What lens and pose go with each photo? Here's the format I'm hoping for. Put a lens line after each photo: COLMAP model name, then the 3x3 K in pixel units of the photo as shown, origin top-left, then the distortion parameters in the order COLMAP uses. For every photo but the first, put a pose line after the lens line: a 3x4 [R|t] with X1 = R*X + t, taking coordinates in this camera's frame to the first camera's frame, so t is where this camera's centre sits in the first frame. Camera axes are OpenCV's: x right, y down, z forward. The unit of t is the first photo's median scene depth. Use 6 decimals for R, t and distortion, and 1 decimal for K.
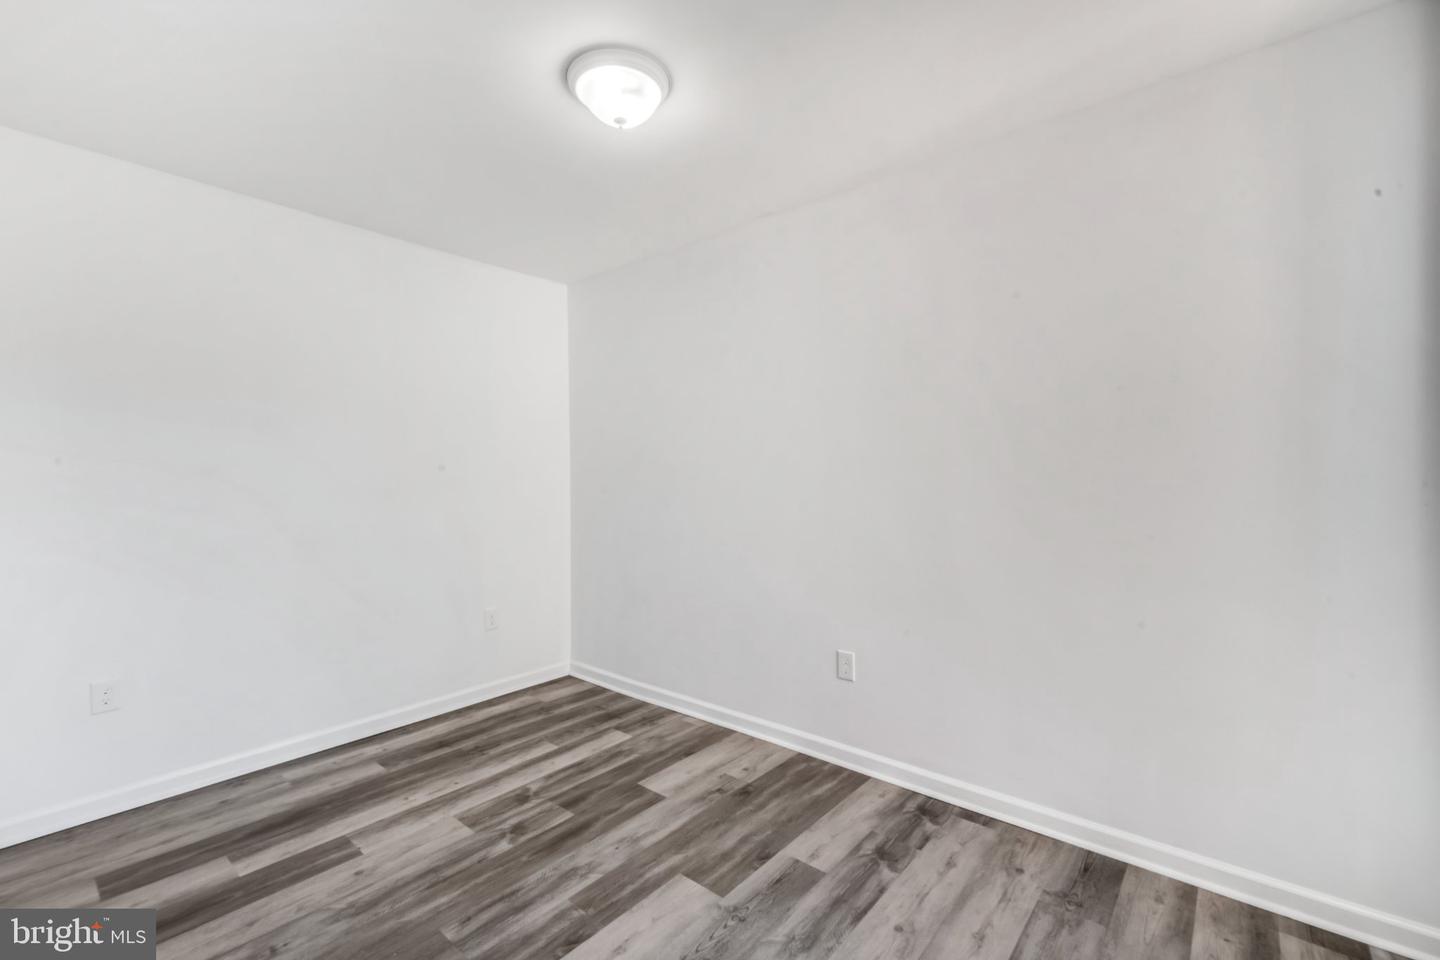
lens RADIAL K [[624.8, 0, 720.2], [0, 624.8, 477.1], [0, 0, 1]] dist [0.000665, 0.000184]
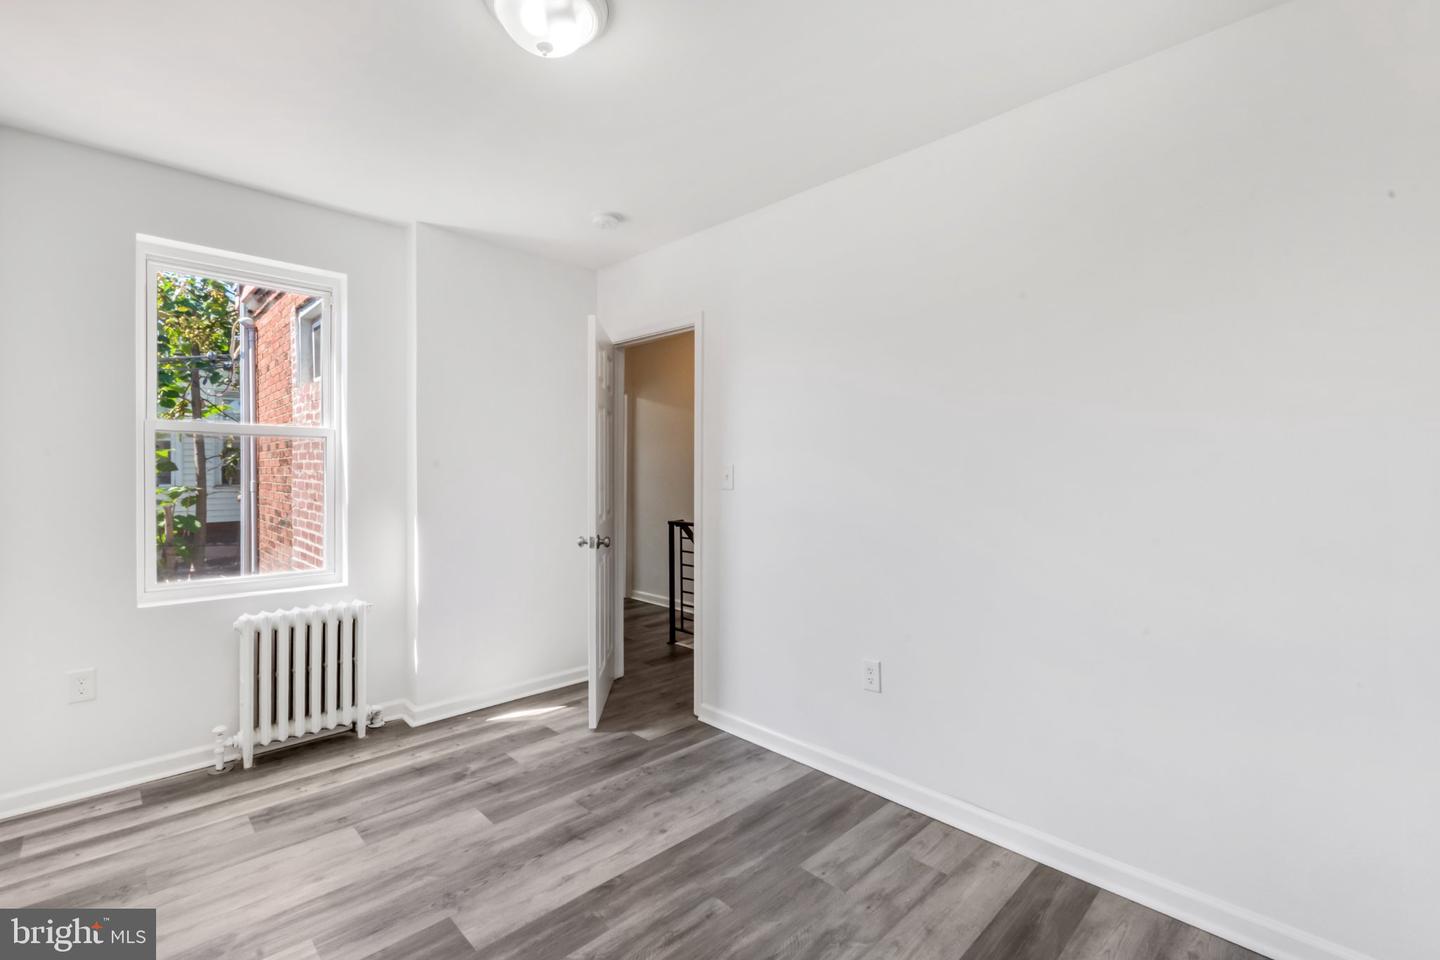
lens RADIAL K [[624.8, 0, 717.2], [0, 624.8, 479.1], [0, 0, 1]] dist [0.000665, 0.000184]
pose [[-0.996196, -0.000160, 0.087146, -0.478222], [0.000267, 0.999988, 0.004897, 0.005208], [-0.087145, 0.004901, -0.996184, 1.887827]]
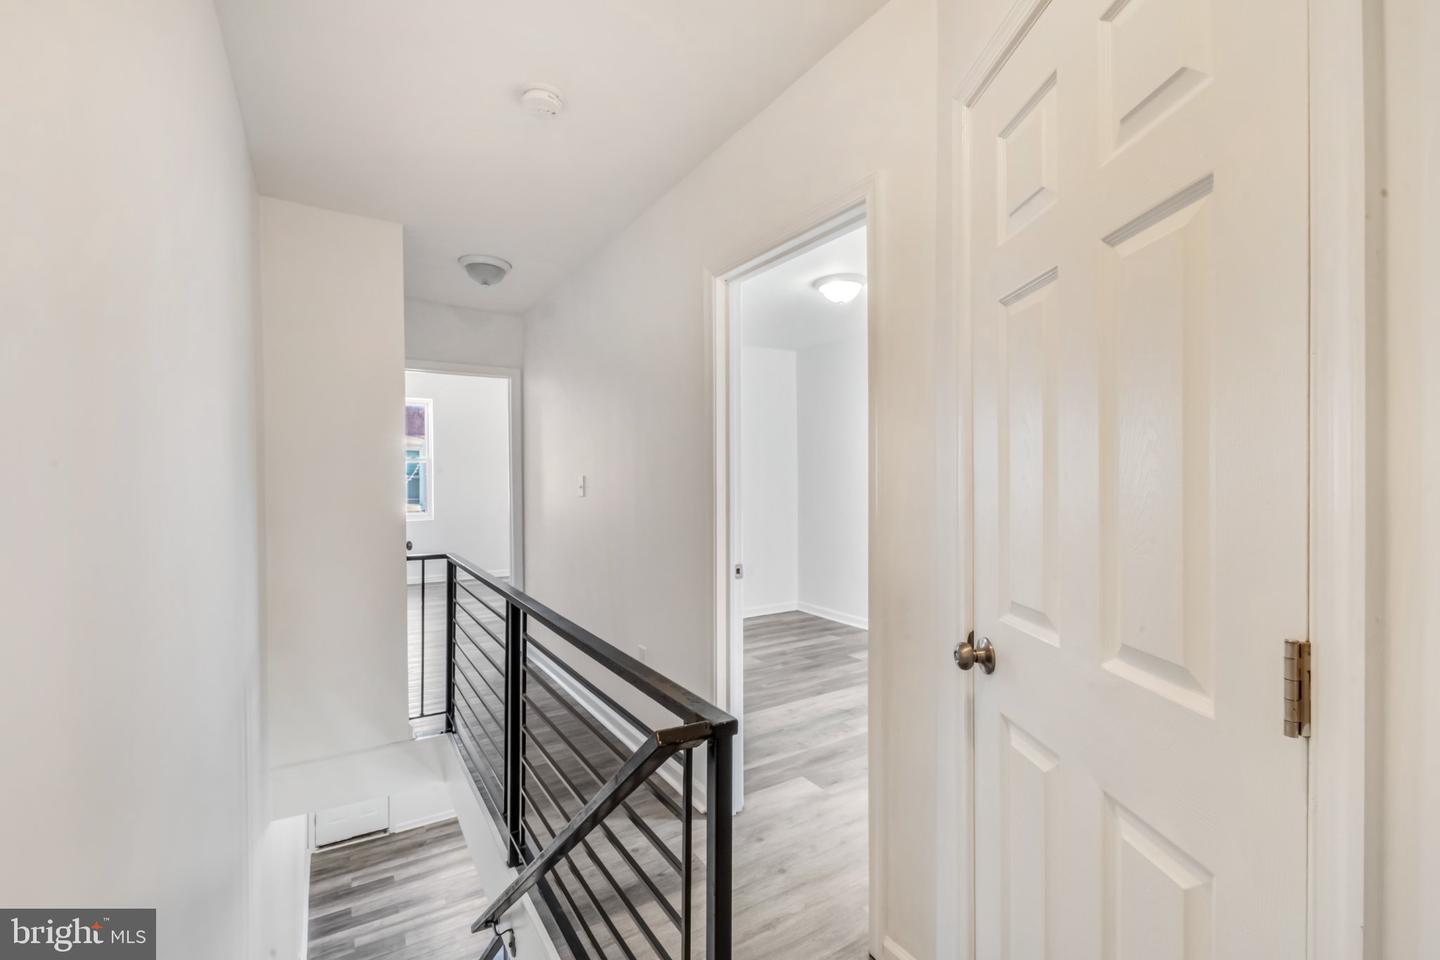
lens RADIAL K [[624.8, 0, 718.0], [0, 624.8, 478.9], [0, 0, 1]] dist [0.000665, 0.000184]
pose [[0.952989, 0.002933, -0.302991, 0.075144], [-0.003658, 0.999992, -0.001827, 0.001309], [0.302983, 0.002849, 0.952992, -1.069522]]
